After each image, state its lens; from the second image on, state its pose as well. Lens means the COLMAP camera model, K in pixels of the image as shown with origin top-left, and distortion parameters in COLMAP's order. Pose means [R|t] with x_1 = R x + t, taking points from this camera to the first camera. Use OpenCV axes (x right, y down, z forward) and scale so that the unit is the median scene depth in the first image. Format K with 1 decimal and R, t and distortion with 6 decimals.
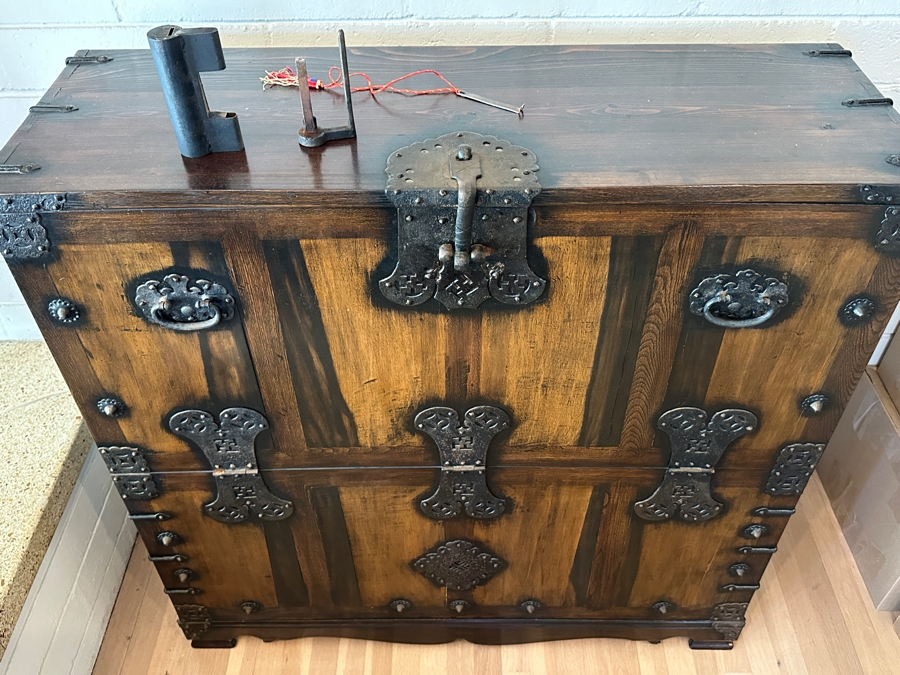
lens RADIAL K [[769.8, 0, 450.5], [0, 769.8, 337.2], [0, 0, 1]] dist [0.124445, -0.196683]
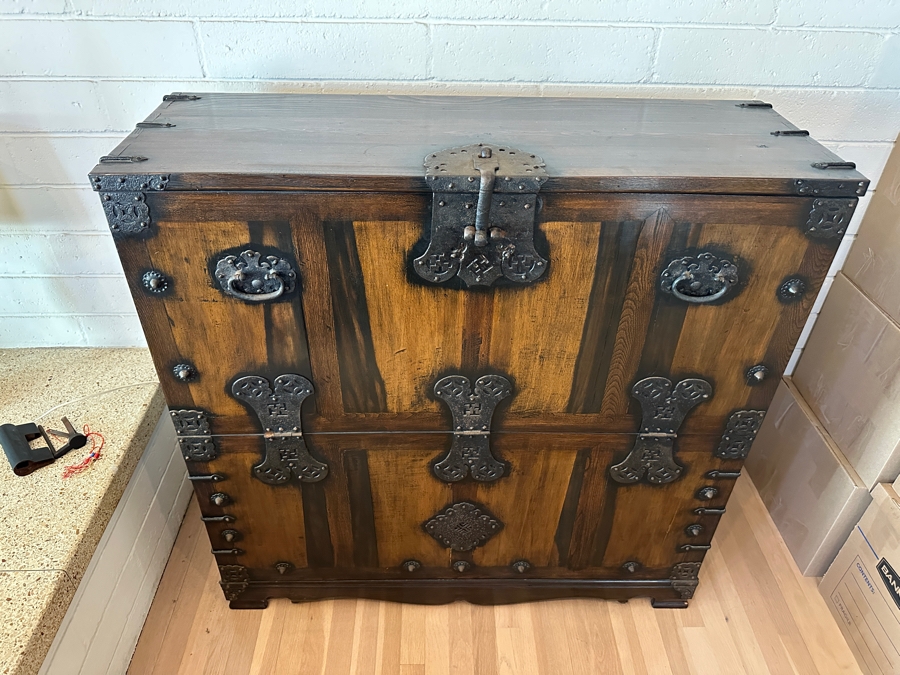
lens RADIAL K [[627.0, 0, 445.1], [0, 627.0, 337.4], [0, 0, 1]] dist [0.071591, -0.090146]
pose [[0.999416, 0.010099, 0.032641, -0.060331], [-0.006347, 0.993567, -0.113067, 0.135077], [-0.033573, 0.112794, 0.993051, 0.007816]]
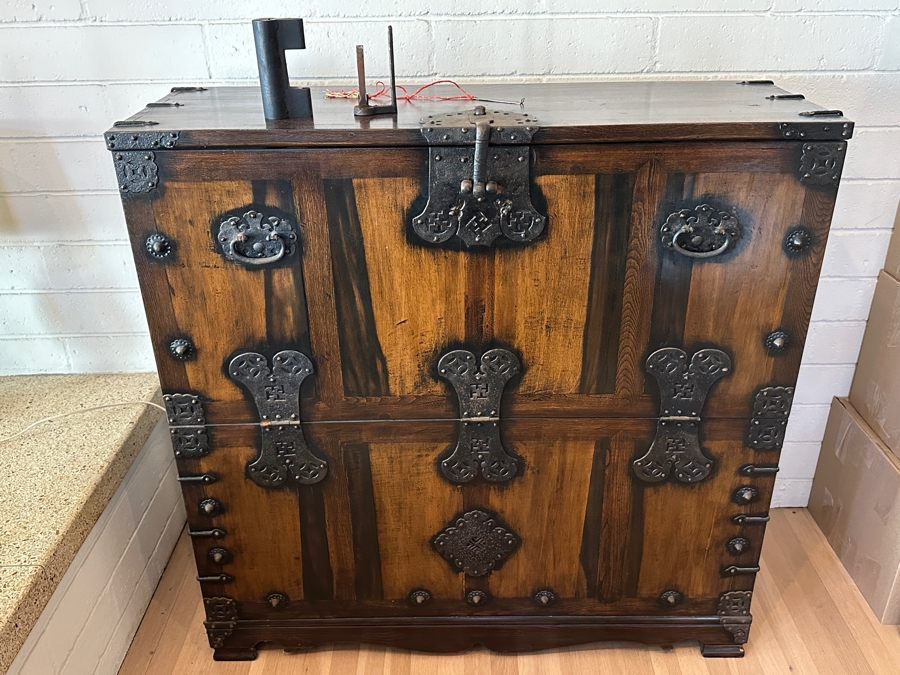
lens RADIAL K [[769.8, 0, 456.0], [0, 769.8, 342.4], [0, 0, 1]] dist [0.124445, -0.196683]
pose [[0.999984, -0.004770, 0.002910, -0.021863], [0.005391, 0.960677, -0.277614, 0.384307], [-0.001472, 0.277626, 0.960688, -0.125097]]
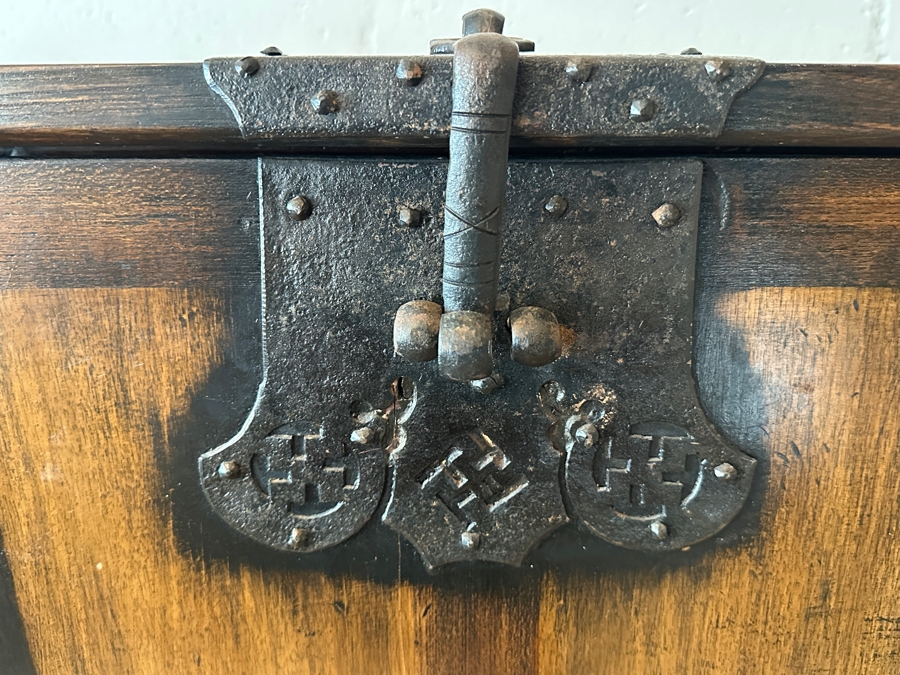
lens RADIAL K [[865.2, 0, 447.2], [0, 865.2, 335.7], [0, 0, 1]] dist [0.006362, 0.000000]
pose [[0.999956, 0.009427, -0.000260, 0.003213], [-0.008584, 0.898423, -0.439048, 0.026503], [-0.003905, 0.439030, 0.898464, 0.551817]]
